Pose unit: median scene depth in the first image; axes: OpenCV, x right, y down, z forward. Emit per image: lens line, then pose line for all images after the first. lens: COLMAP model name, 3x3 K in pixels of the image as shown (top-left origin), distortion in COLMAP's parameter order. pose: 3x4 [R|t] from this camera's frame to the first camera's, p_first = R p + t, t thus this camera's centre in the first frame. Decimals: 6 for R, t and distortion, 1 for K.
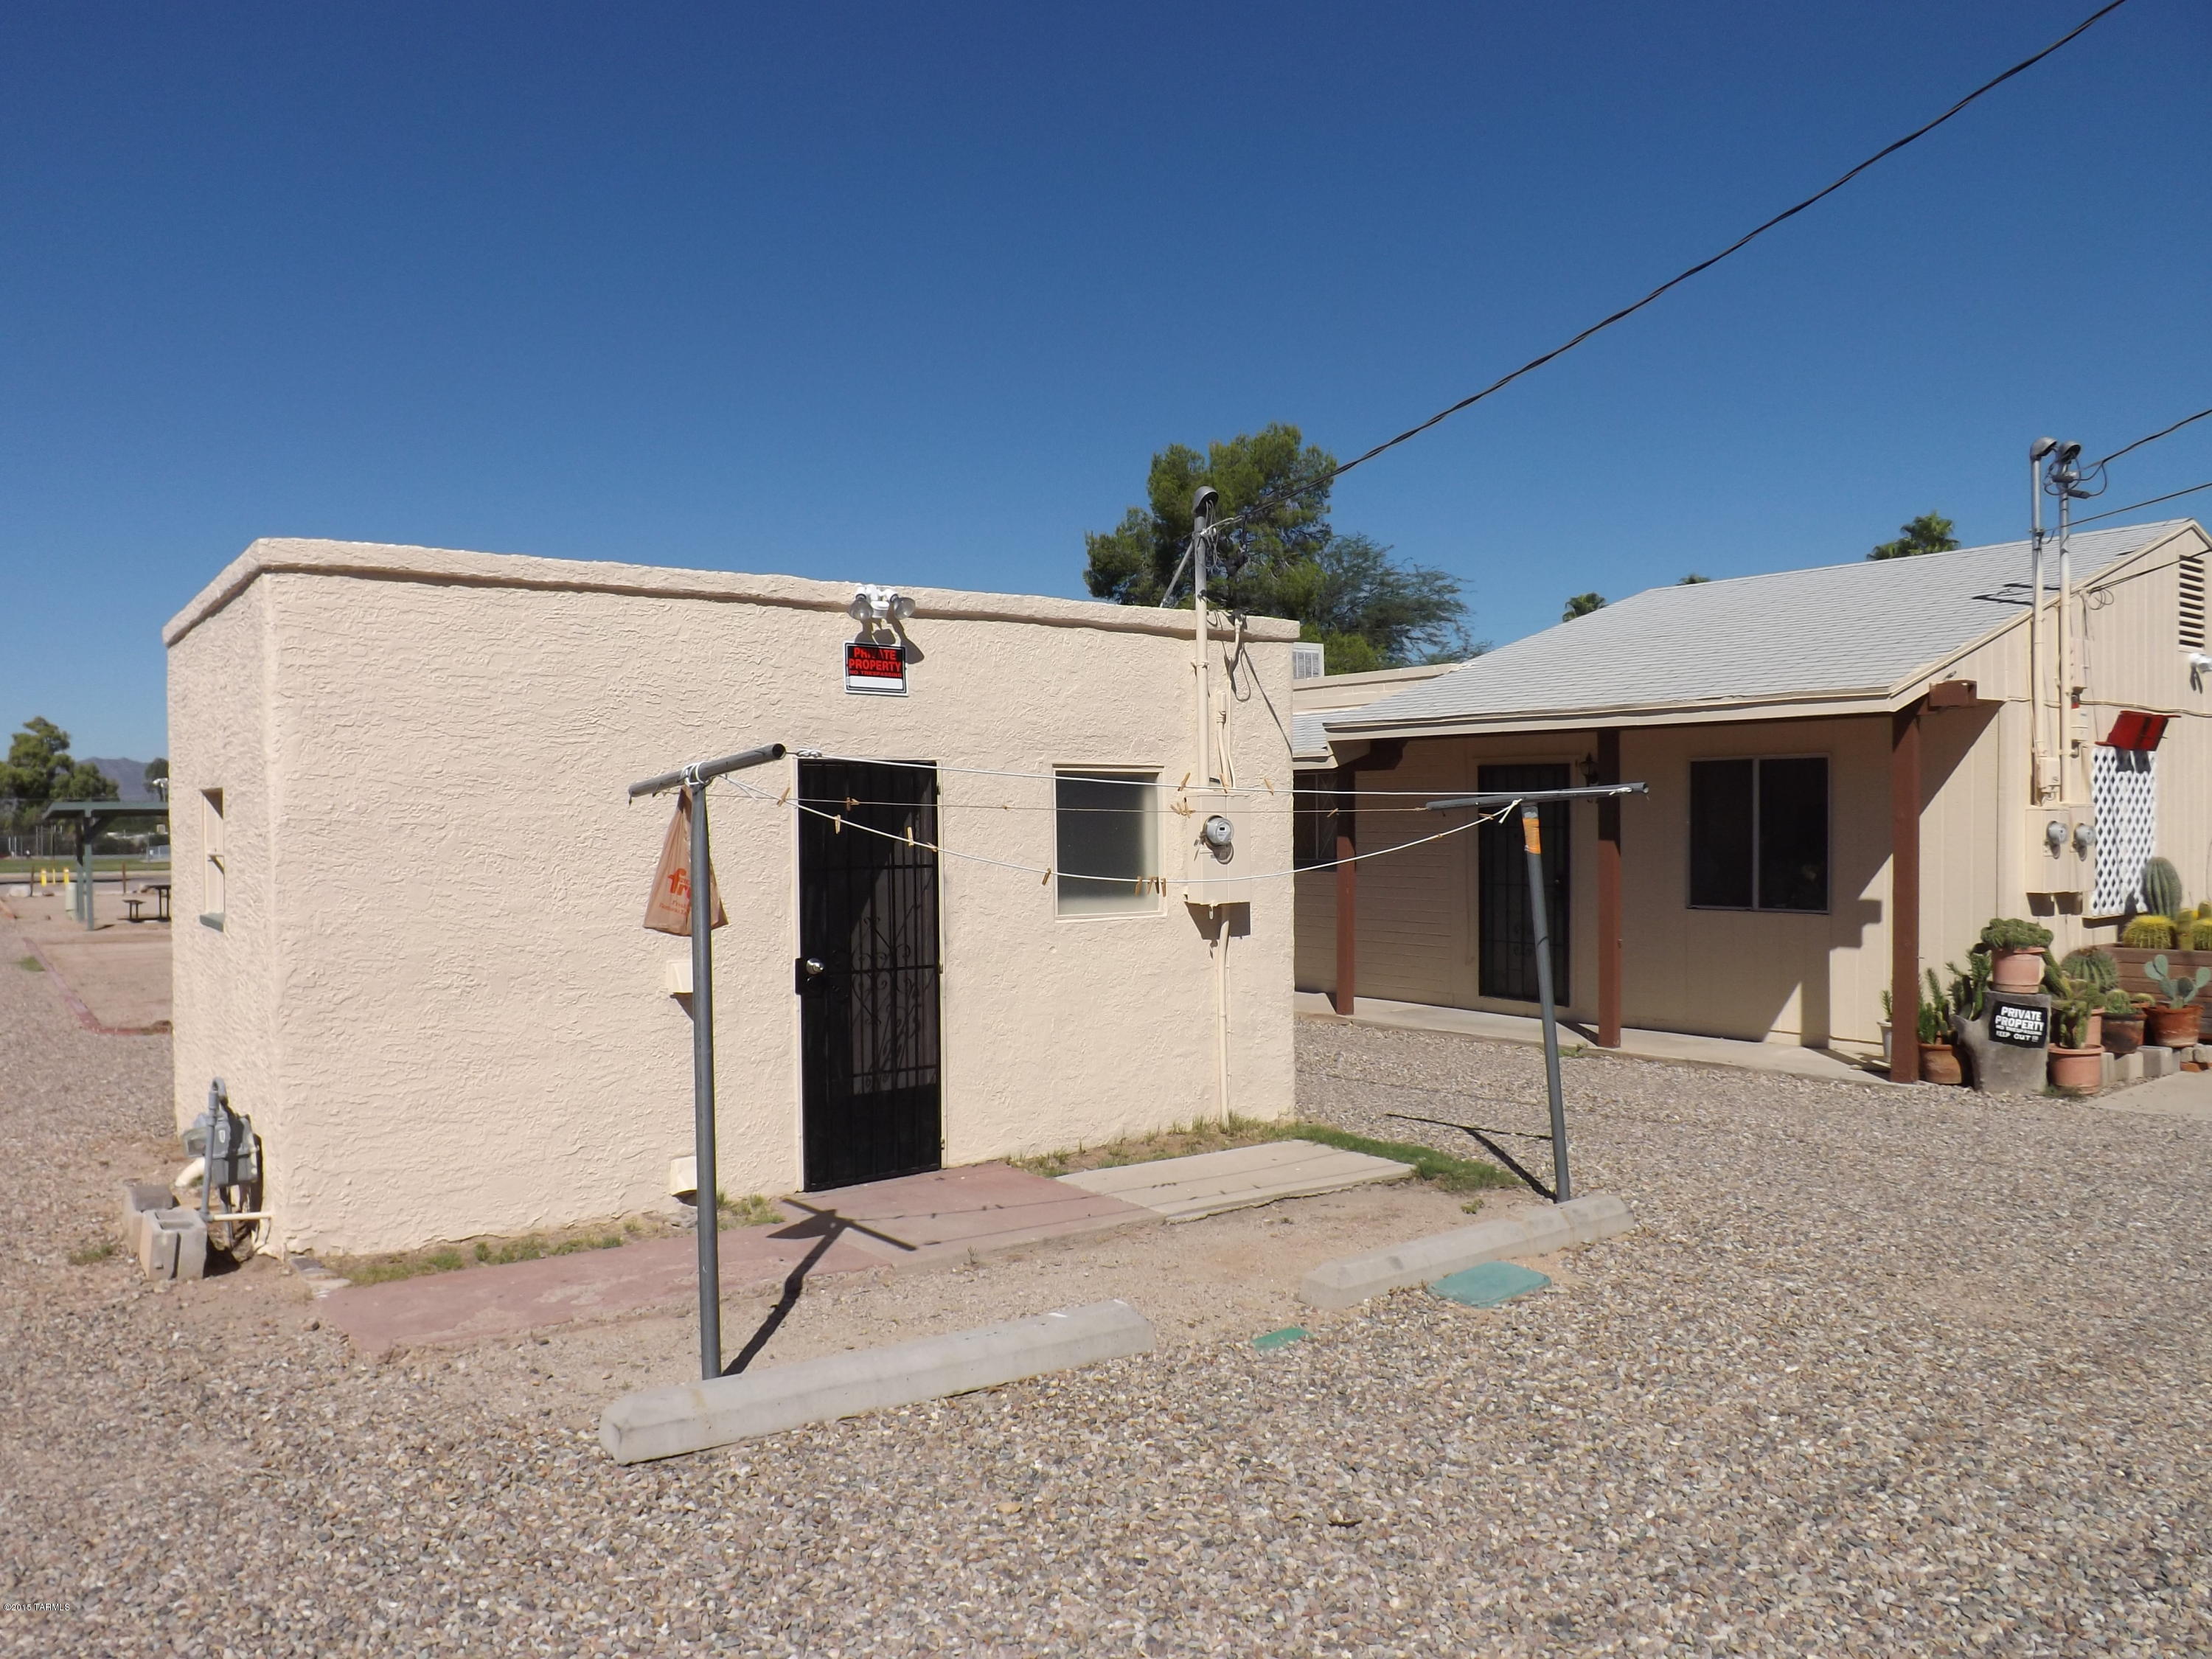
lens RADIAL K [[1662.1, 0, 1095.9], [0, 1662.1, 830.7], [0, 0, 1]] dist [-0.048426, 0.004198]
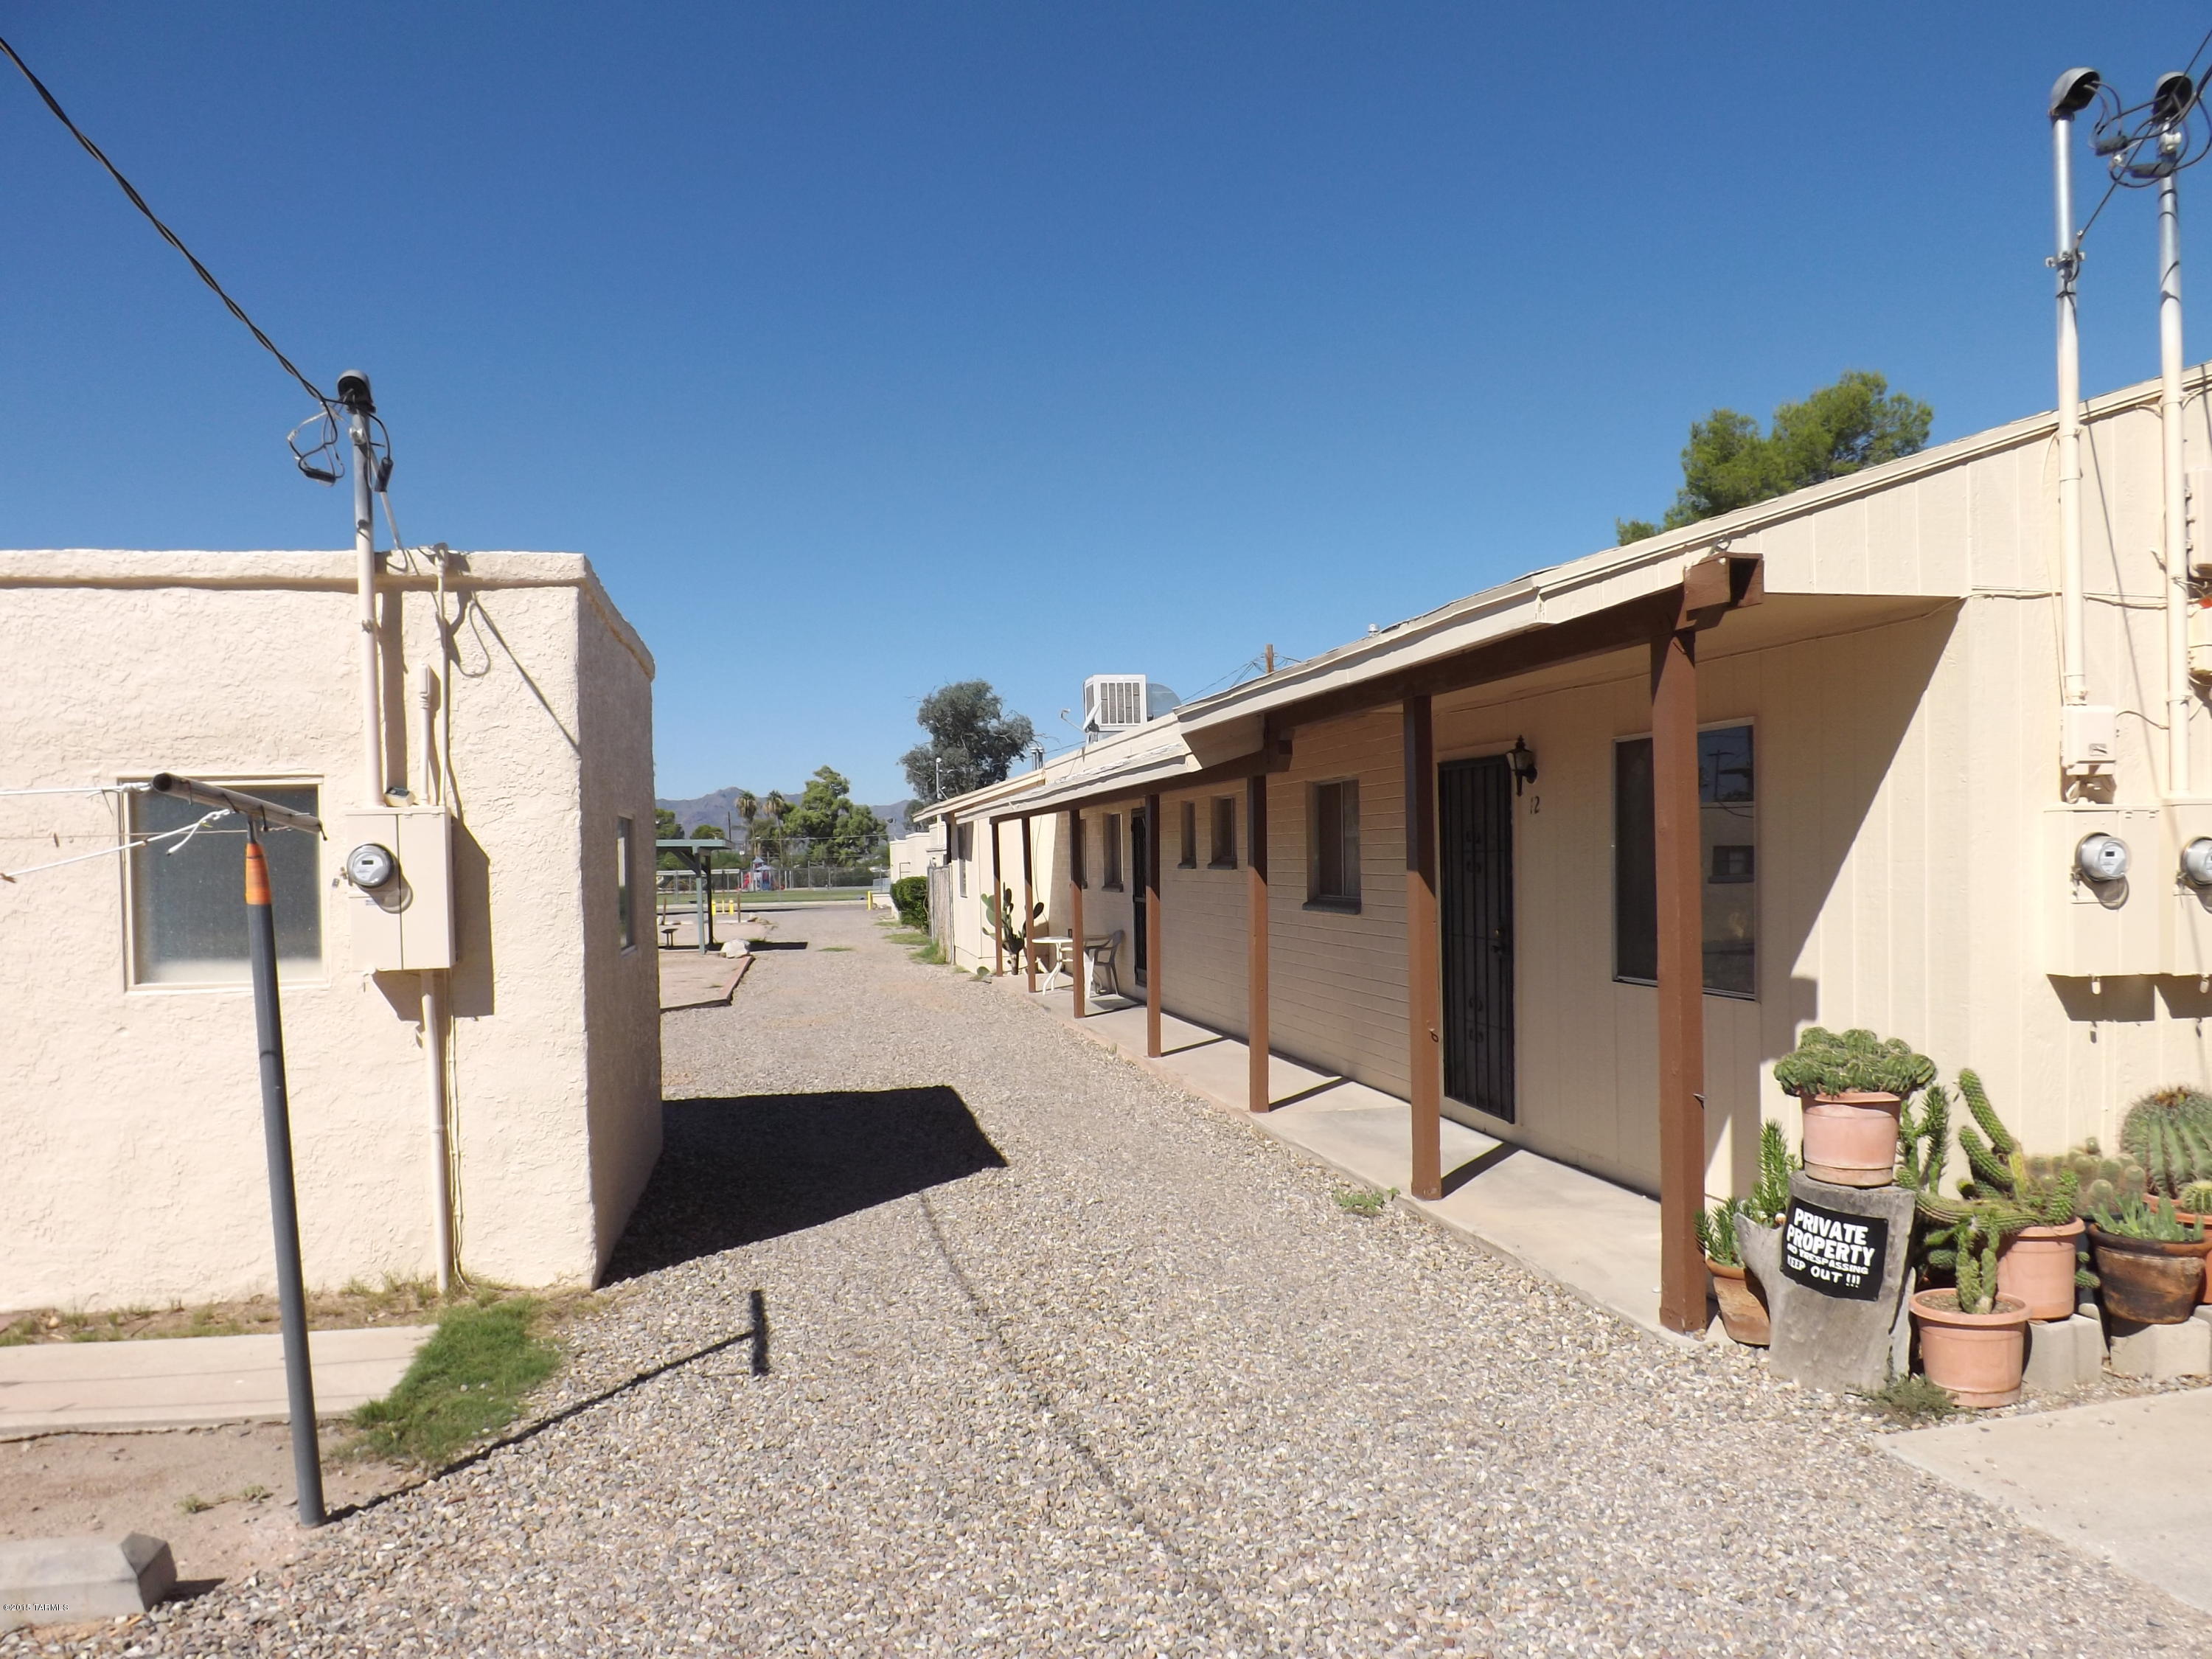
lens RADIAL K [[1662.1, 0, 1095.9], [0, 1662.1, 830.7], [0, 0, 1]] dist [-0.048426, 0.004198]
pose [[0.905919, -0.014902, -0.423189, 0.113550], [0.007388, 0.999785, -0.019391, 0.000186], [0.423387, 0.014440, 0.905834, 0.090155]]
